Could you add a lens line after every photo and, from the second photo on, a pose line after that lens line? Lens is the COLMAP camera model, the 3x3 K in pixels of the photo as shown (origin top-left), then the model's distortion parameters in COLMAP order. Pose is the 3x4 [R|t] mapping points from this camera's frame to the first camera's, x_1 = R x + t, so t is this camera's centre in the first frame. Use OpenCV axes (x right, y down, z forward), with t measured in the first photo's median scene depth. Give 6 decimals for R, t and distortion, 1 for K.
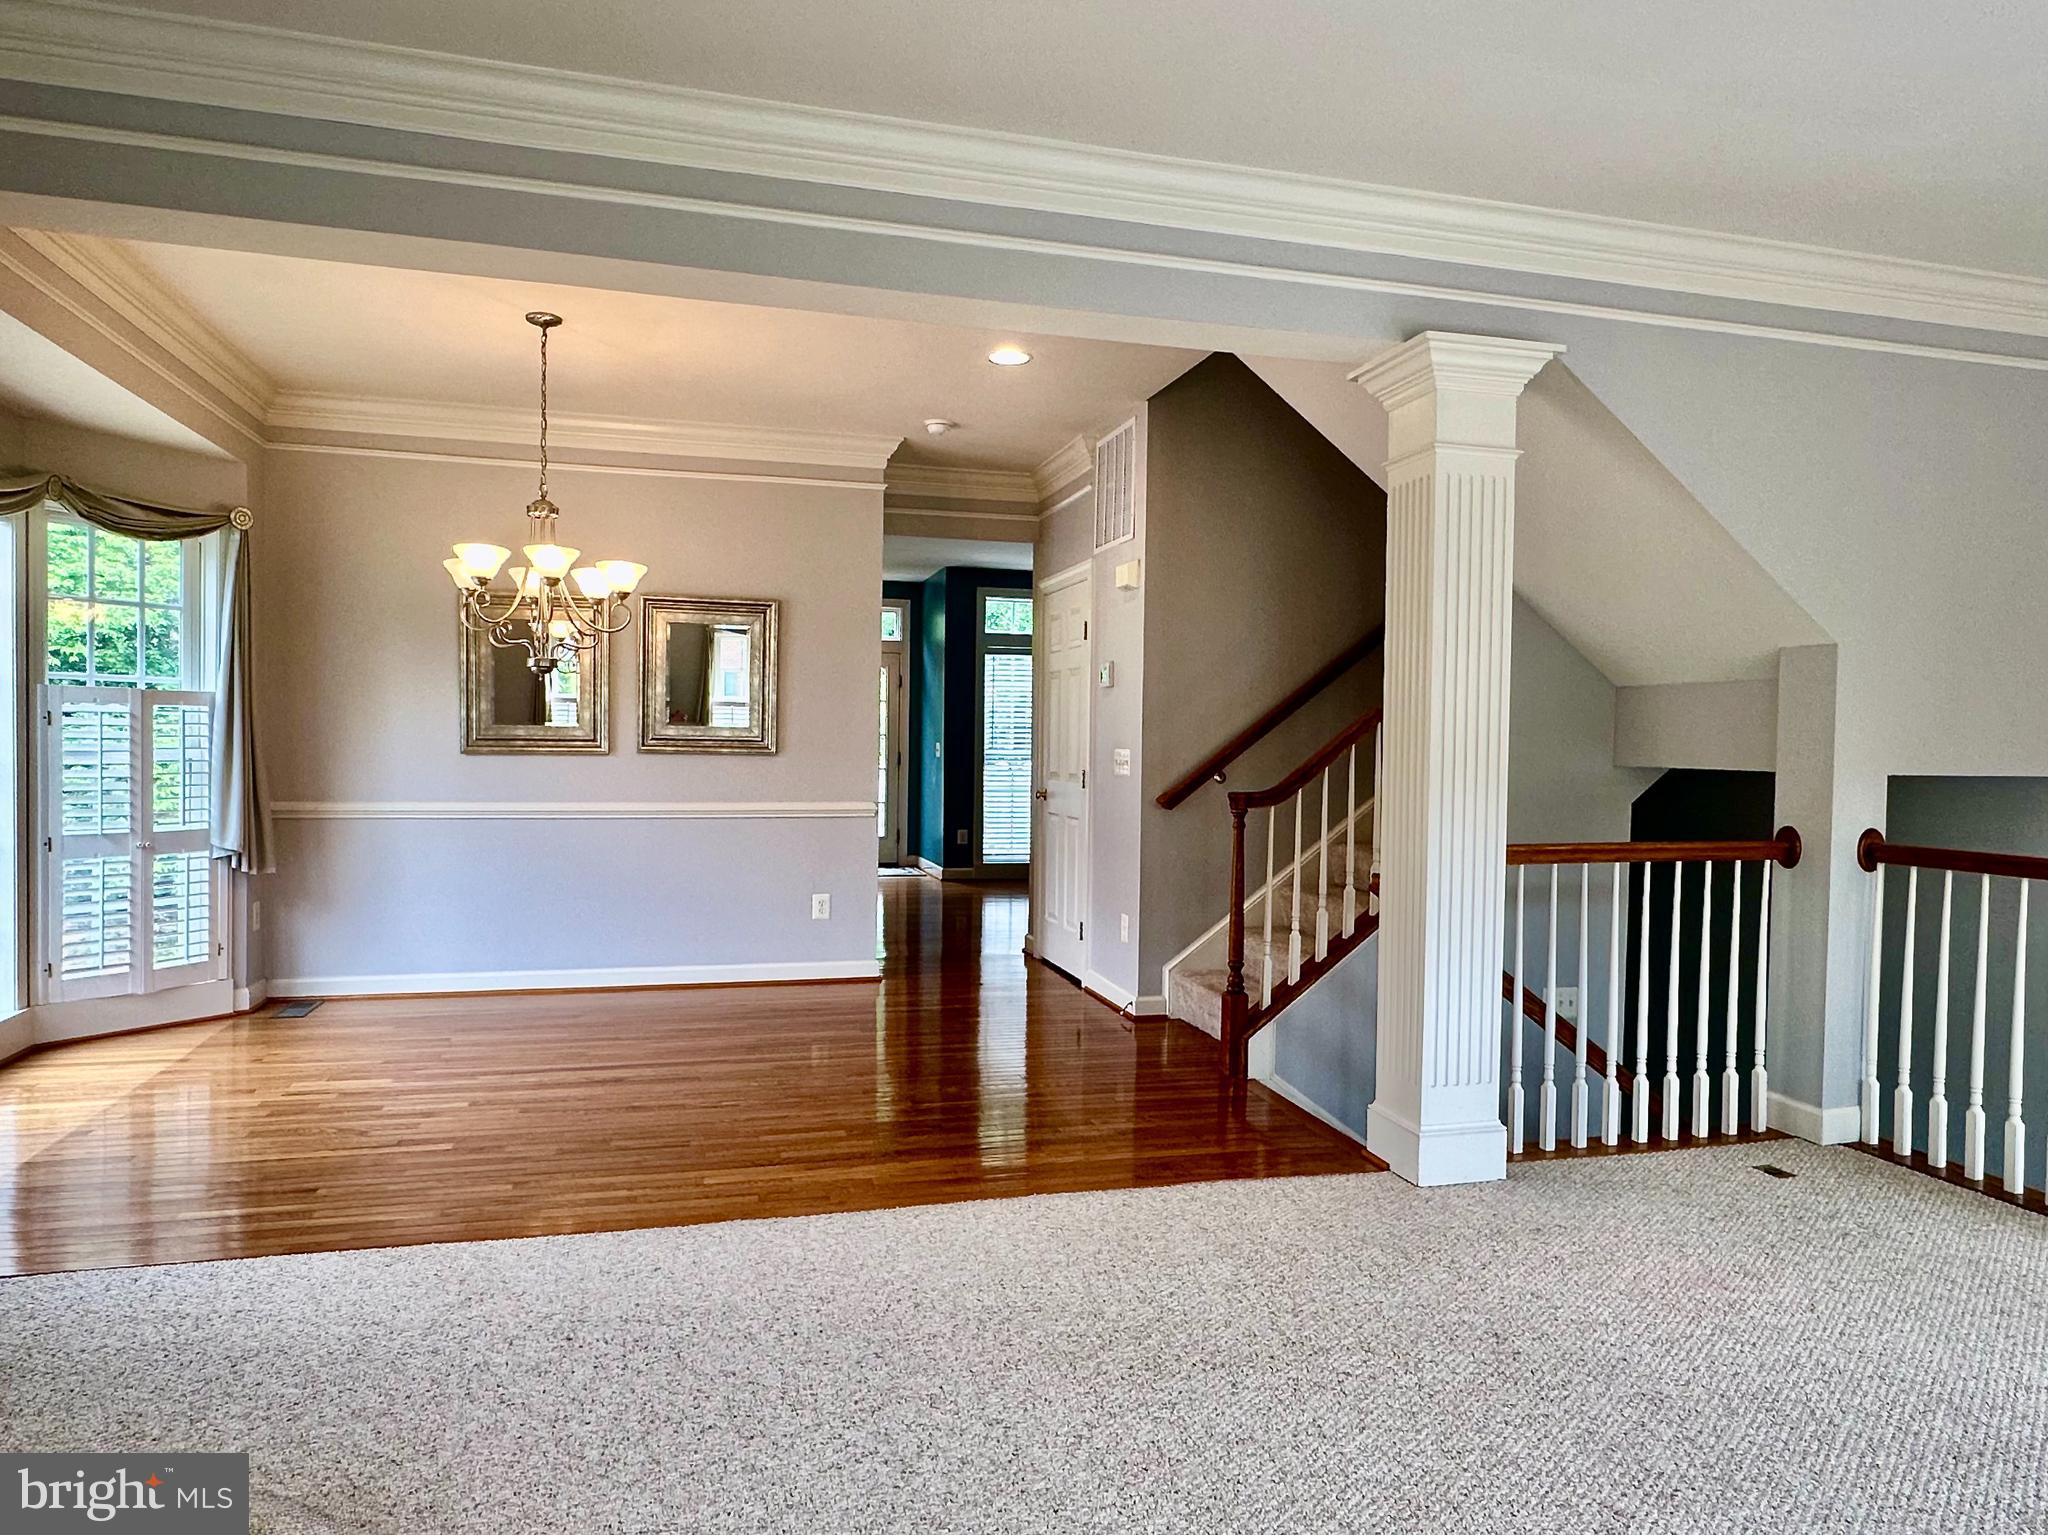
lens RADIAL K [[1287.6, 0, 1024.0], [0, 1287.6, 767.5], [0, 0, 1]] dist [-0.001913, 0.001760]
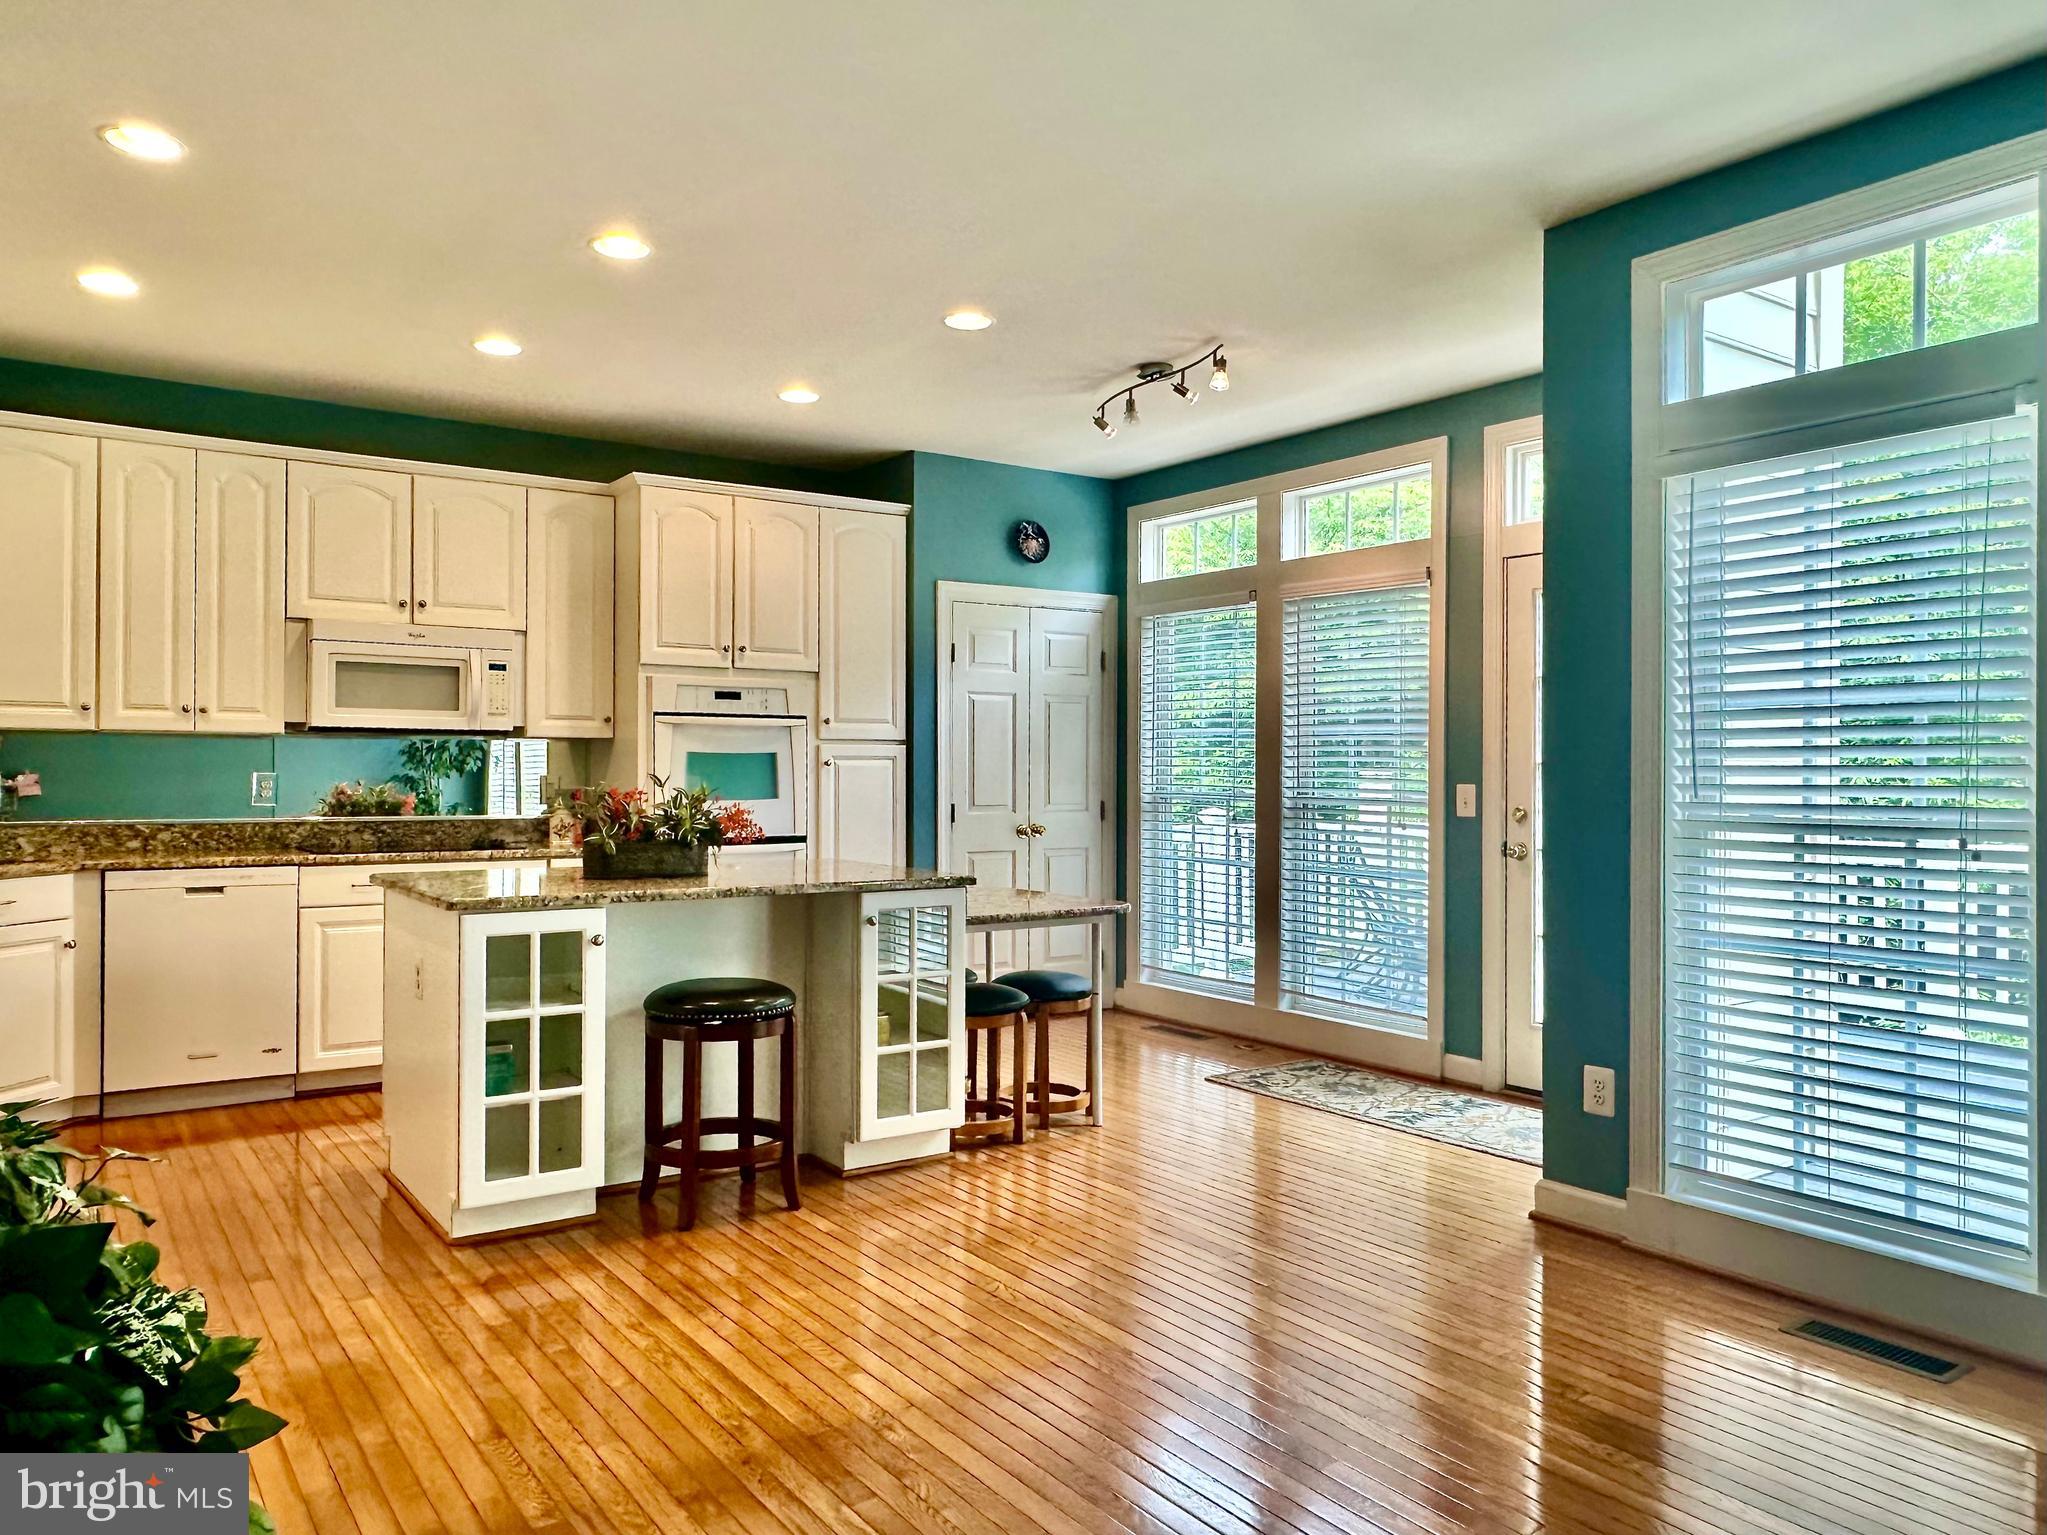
lens RADIAL K [[1452.5, 0, 1012.2], [0, 1452.5, 774.1], [0, 0, 1]] dist [-0.005580, -0.001972]
pose [[0.331841, -0.014821, -0.943219, 0.583819], [-0.013414, 0.999701, -0.020428, -0.030686], [0.943240, 0.019432, 0.331543, 1.903700]]
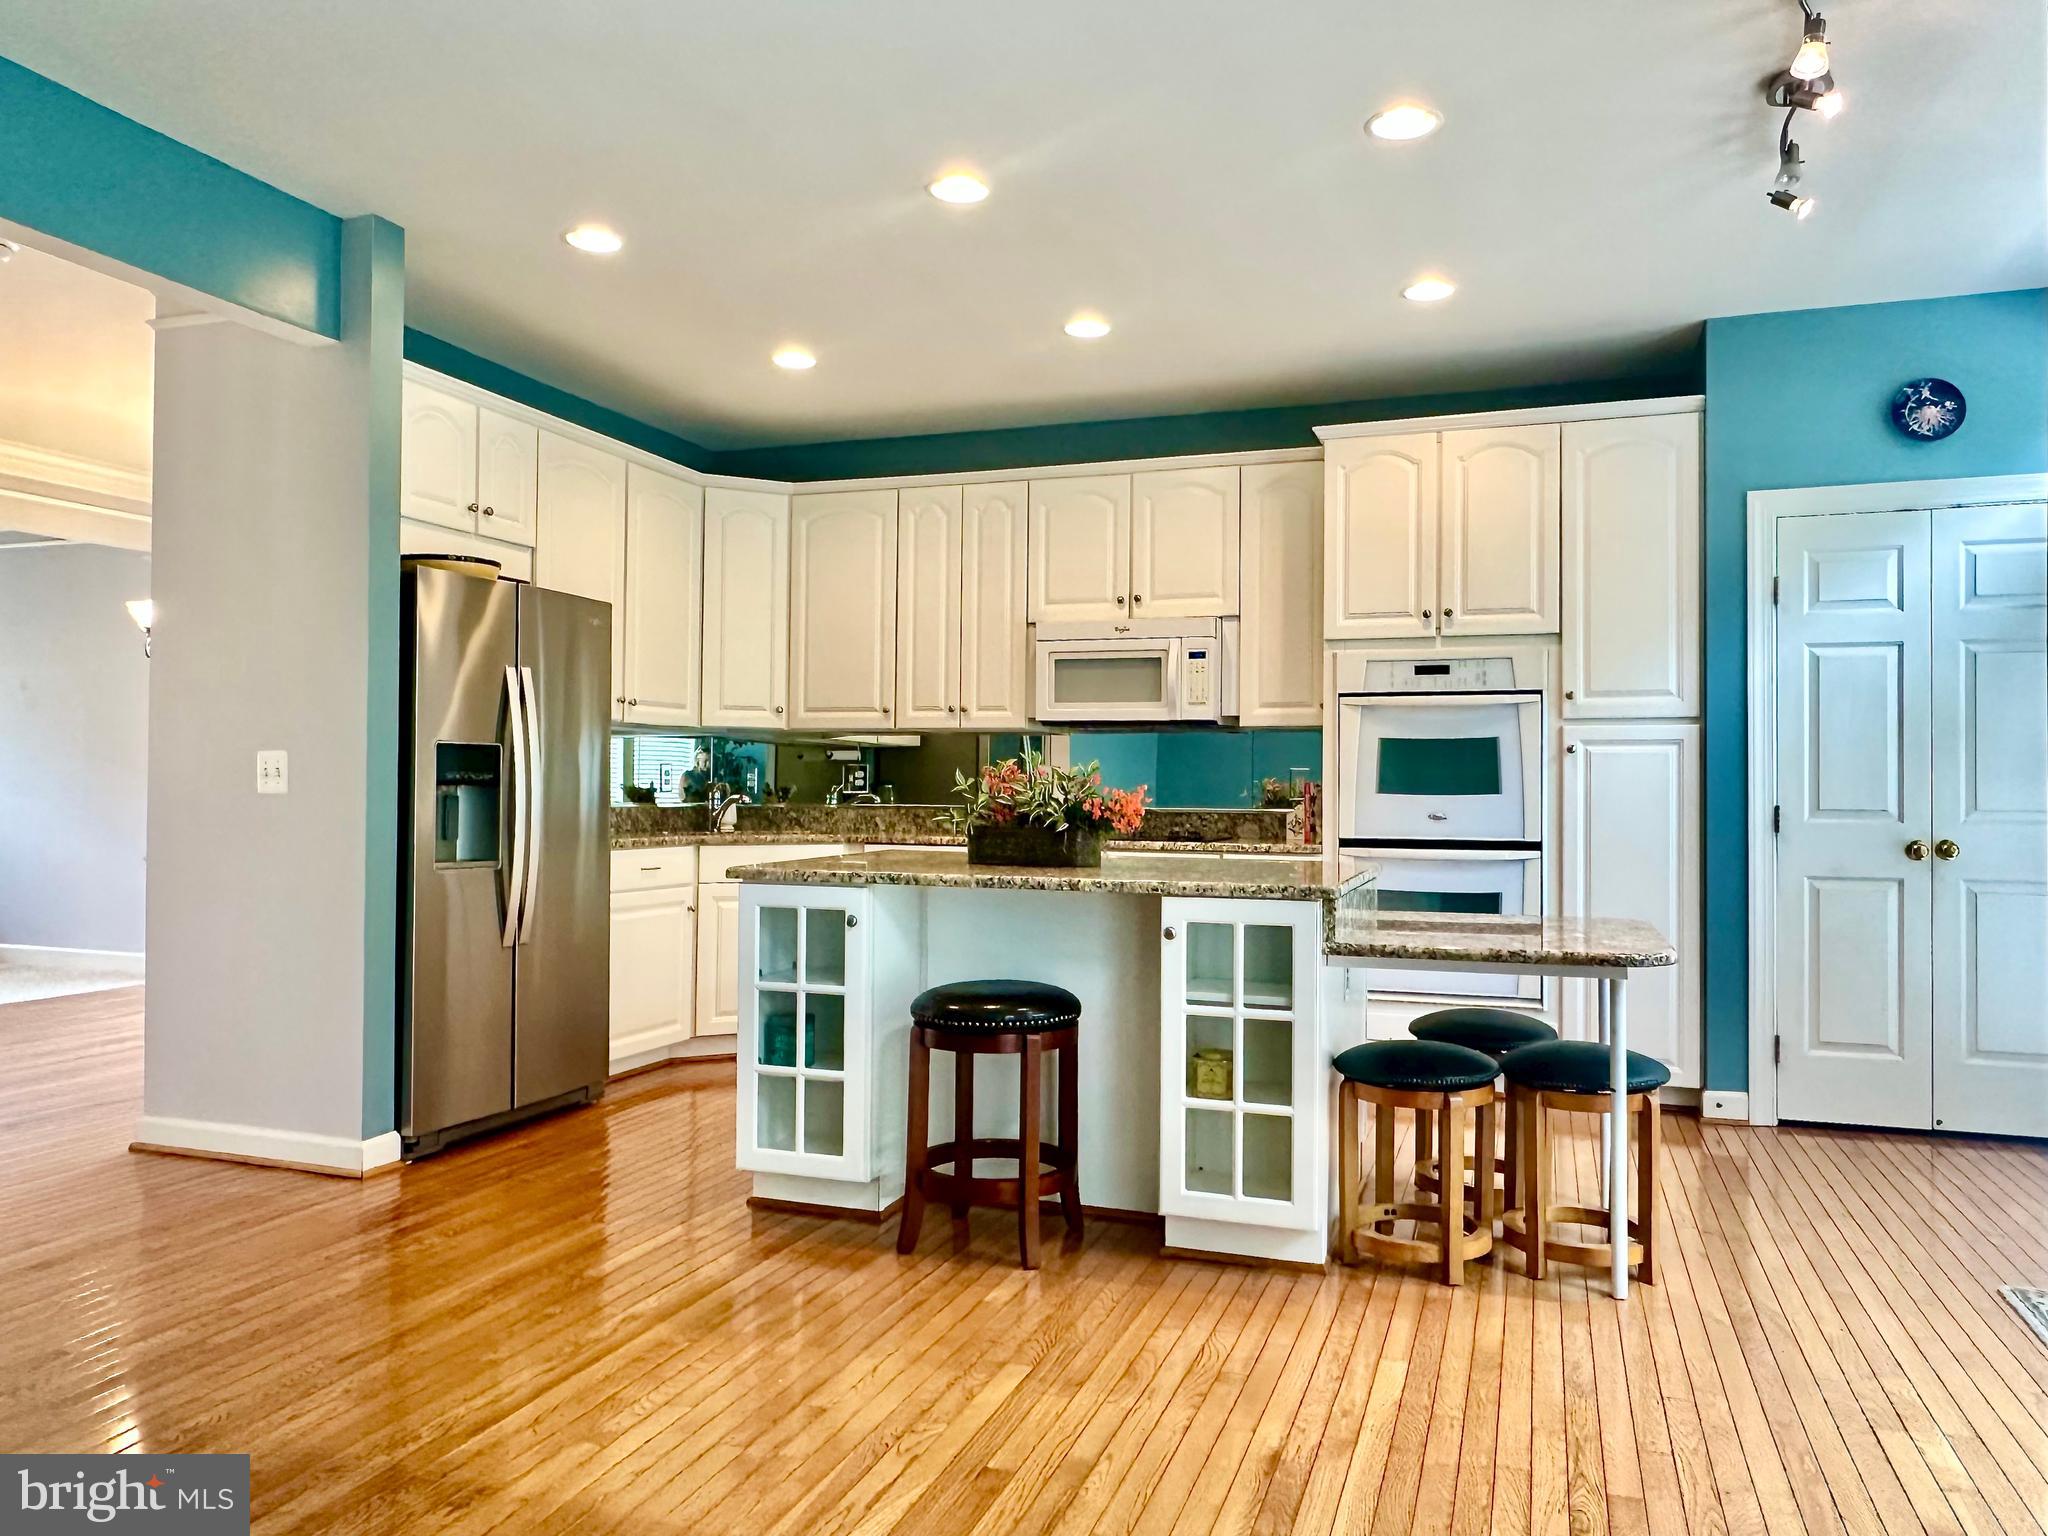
lens RADIAL K [[1402.5, 0, 1026.2], [0, 1402.5, 761.7], [0, 0, 1]] dist [0.001162, -0.001120]
pose [[-0.572297, -0.035579, -0.819274, 0.285045], [-0.031631, 0.999273, -0.021301, -0.022624], [0.819436, 0.013724, -0.573006, 2.495341]]
